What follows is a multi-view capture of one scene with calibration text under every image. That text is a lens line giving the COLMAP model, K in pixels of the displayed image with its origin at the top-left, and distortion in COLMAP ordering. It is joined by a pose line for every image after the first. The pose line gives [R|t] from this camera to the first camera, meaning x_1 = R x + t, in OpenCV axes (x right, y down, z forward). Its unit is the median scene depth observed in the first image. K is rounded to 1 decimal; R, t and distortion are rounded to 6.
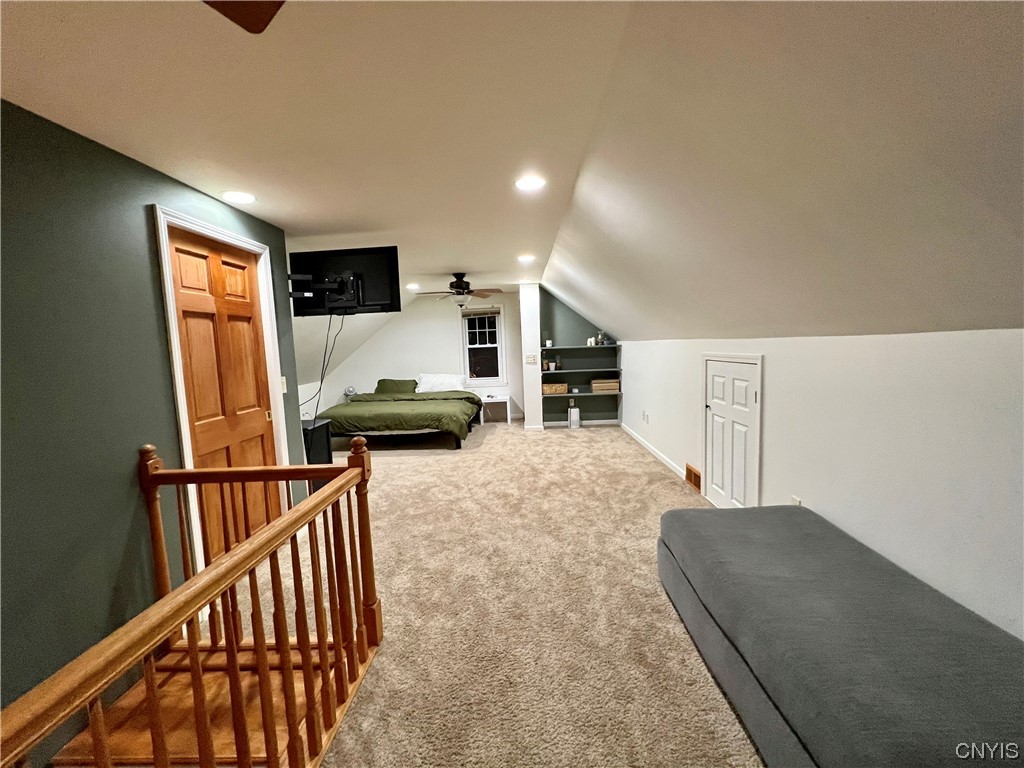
lens RADIAL K [[403.6, 0, 512.0], [0, 403.6, 384.0], [0, 0, 1]] dist [0.000448, 0.000116]
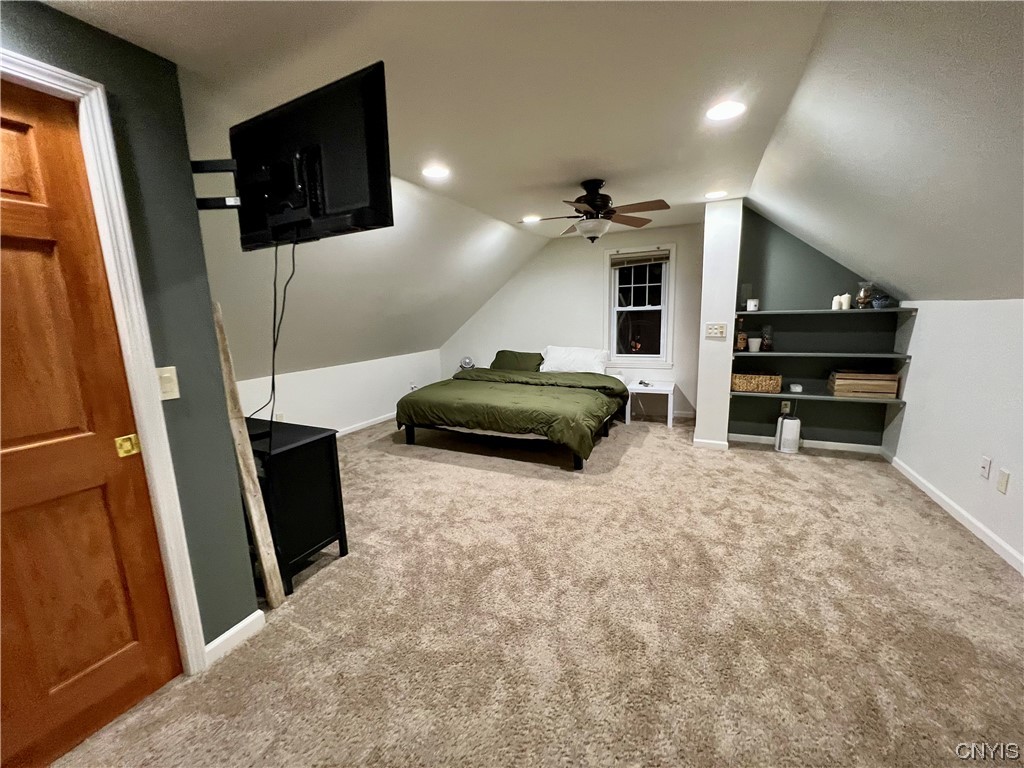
lens RADIAL K [[403.6, 0, 512.0], [0, 403.6, 384.0], [0, 0, 1]] dist [0.000448, 0.000116]
pose [[0.916184, 0.081356, -0.392413, 0.011513], [-0.044852, 0.993842, 0.101328, -0.031018], [0.398240, -0.075235, 0.914191, 0.325942]]
